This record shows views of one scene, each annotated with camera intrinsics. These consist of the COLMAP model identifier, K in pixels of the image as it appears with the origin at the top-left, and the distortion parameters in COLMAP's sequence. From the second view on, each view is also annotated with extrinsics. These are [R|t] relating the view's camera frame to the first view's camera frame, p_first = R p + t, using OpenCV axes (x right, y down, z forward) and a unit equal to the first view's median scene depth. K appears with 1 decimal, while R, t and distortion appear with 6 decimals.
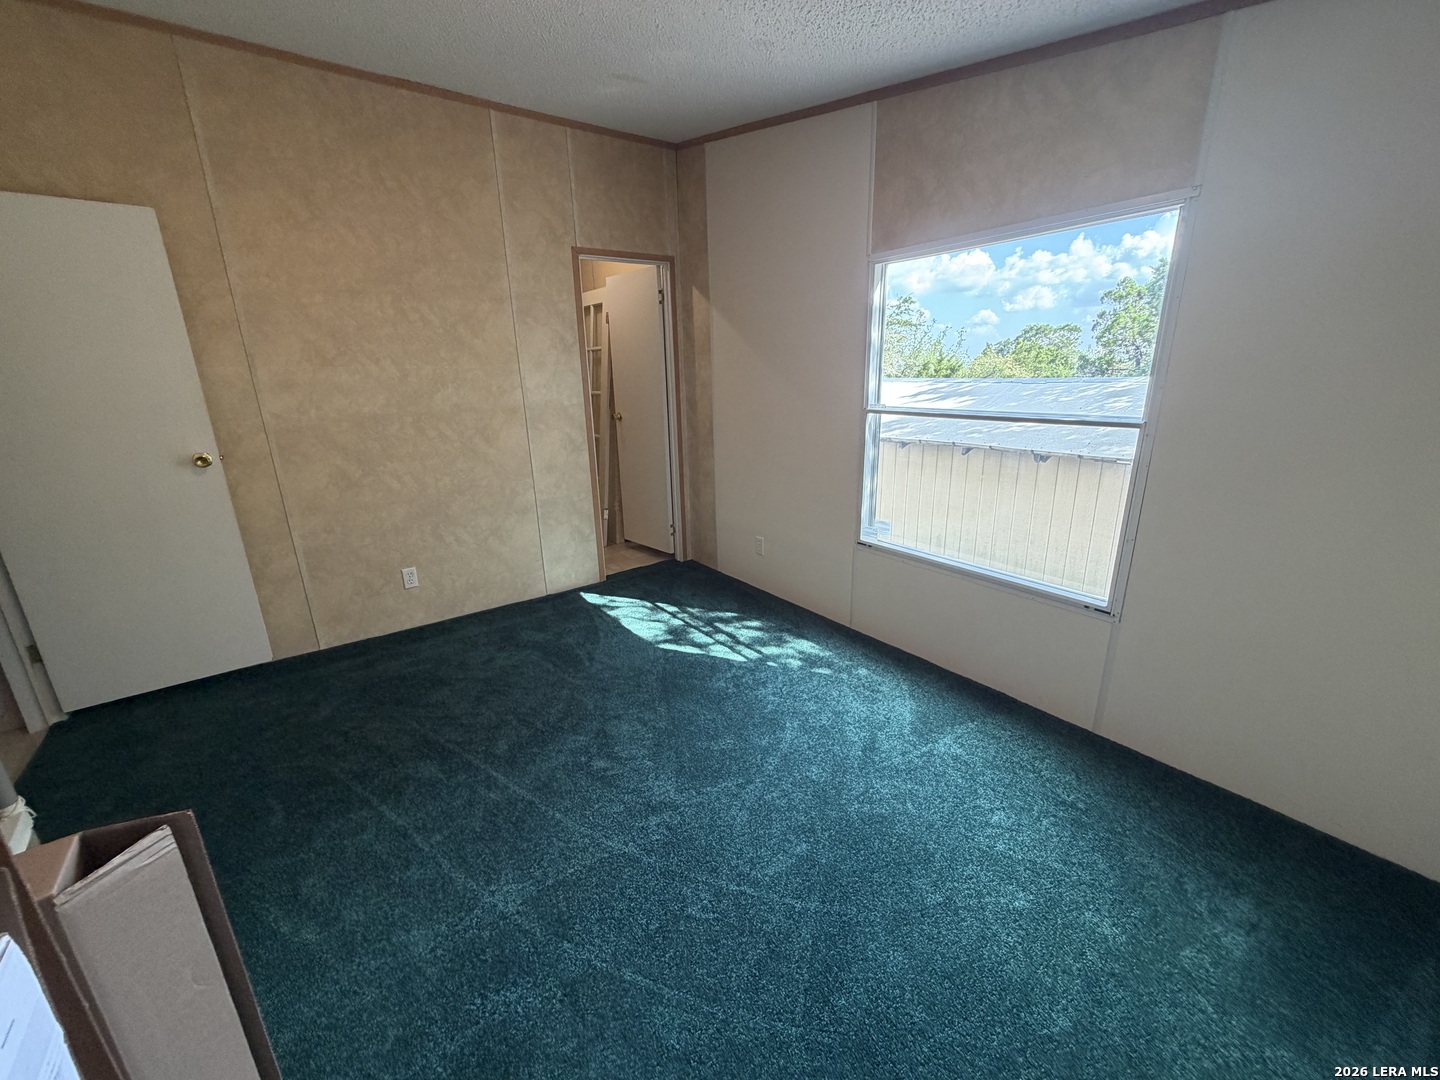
lens RADIAL K [[582.8, 0, 724.3], [0, 582.8, 543.4], [0, 0, 1]] dist [-0.000978, 0.001137]
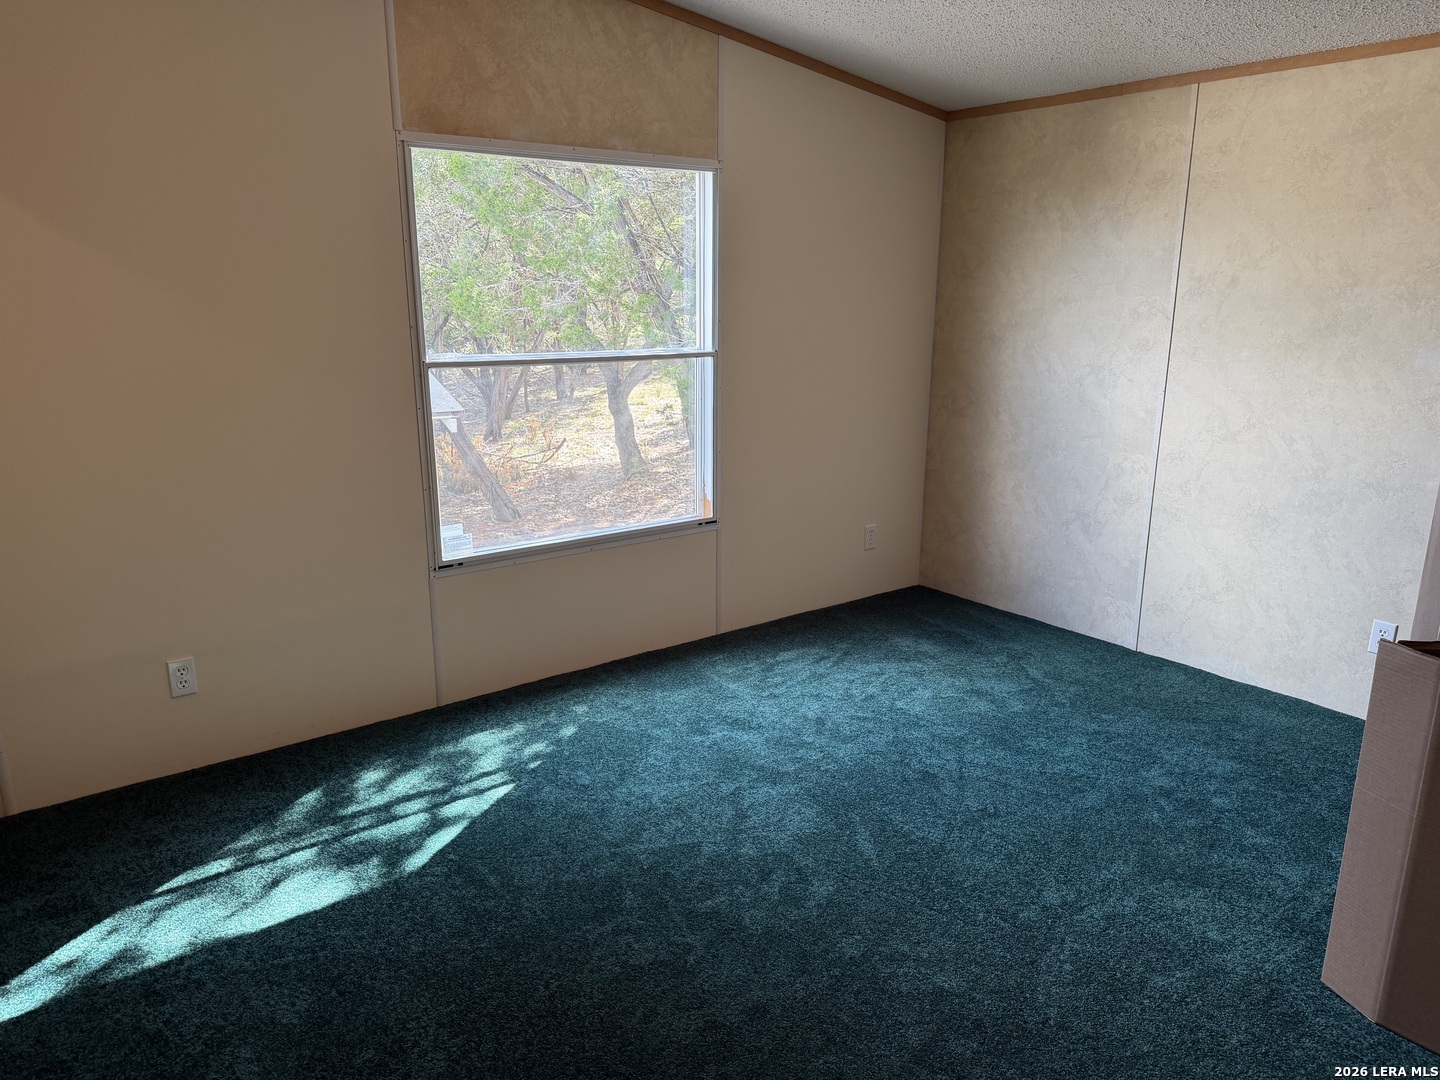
lens RADIAL K [[1014.4, 0, 721.9], [0, 1014.4, 539.9], [0, 0, 1]] dist [-0.010368, -0.005363]
pose [[-0.027257, -0.222079, 0.974648, -0.842060], [0.281026, 0.933985, 0.220673, -0.184169], [-0.959313, 0.279916, 0.036952, 0.624095]]
